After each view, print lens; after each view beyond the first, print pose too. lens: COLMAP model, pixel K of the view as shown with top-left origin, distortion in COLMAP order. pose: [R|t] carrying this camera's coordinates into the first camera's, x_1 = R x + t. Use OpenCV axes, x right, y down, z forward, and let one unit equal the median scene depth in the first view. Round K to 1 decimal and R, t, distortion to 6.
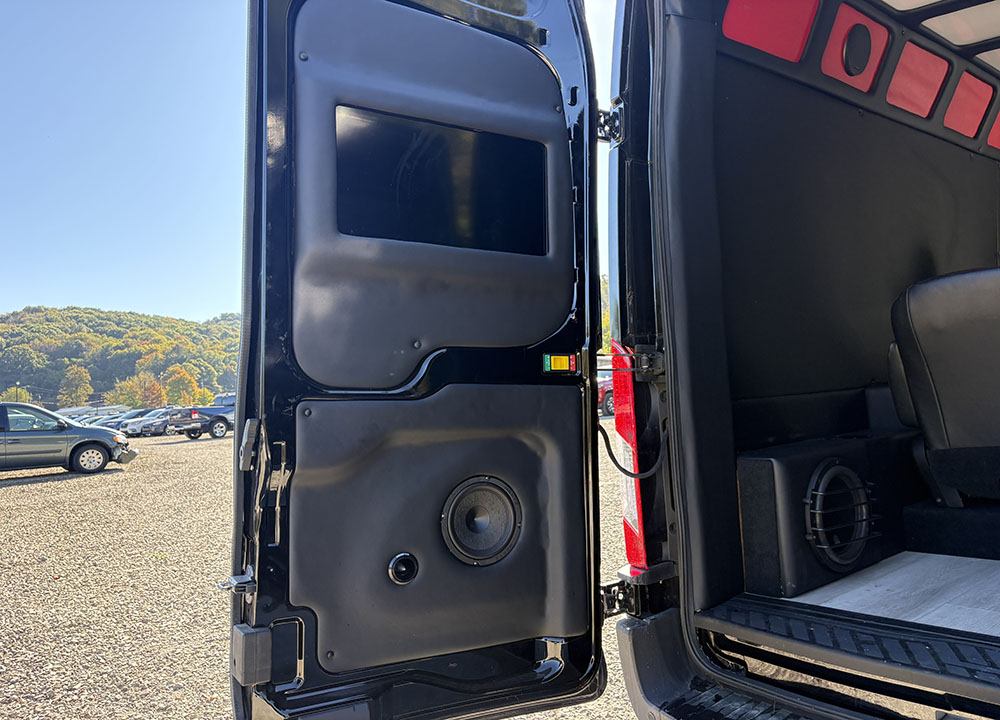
lens RADIAL K [[757.5, 0, 500.0], [0, 757.5, 360.0], [0, 0, 1]] dist [0.002272, 0.000298]
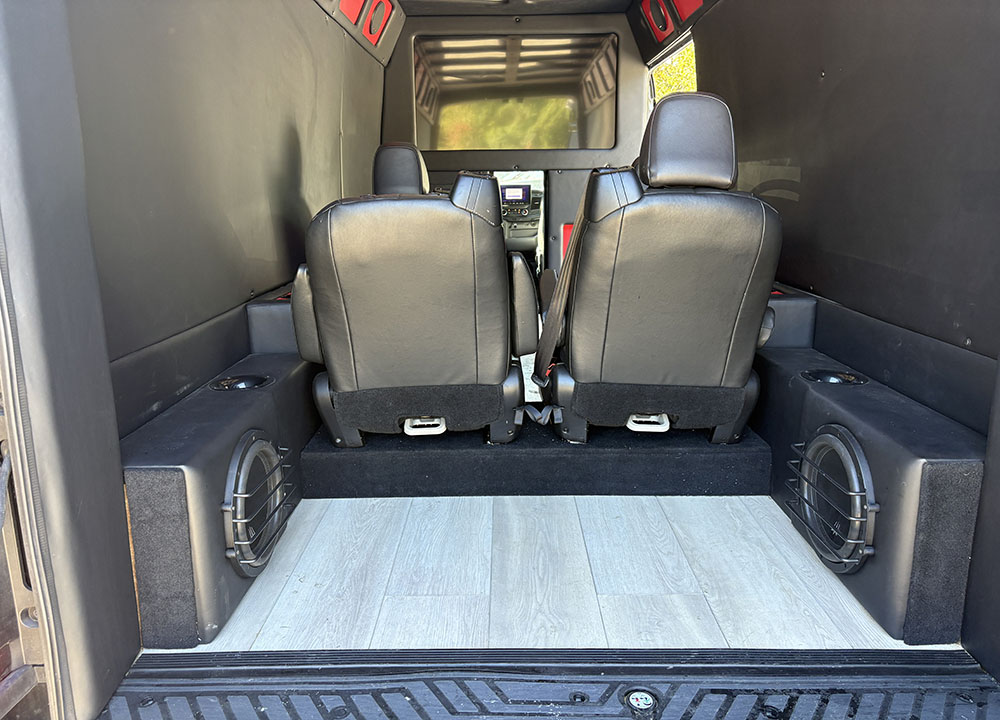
lens RADIAL K [[757.5, 0, 500.0], [0, 757.5, 360.0], [0, 0, 1]] dist [0.002272, 0.000298]
pose [[0.636209, -0.111806, 0.763372, 0.027702], [-0.068218, 0.977416, 0.200011, -0.113867], [-0.768495, -0.179325, 0.614214, 0.355429]]
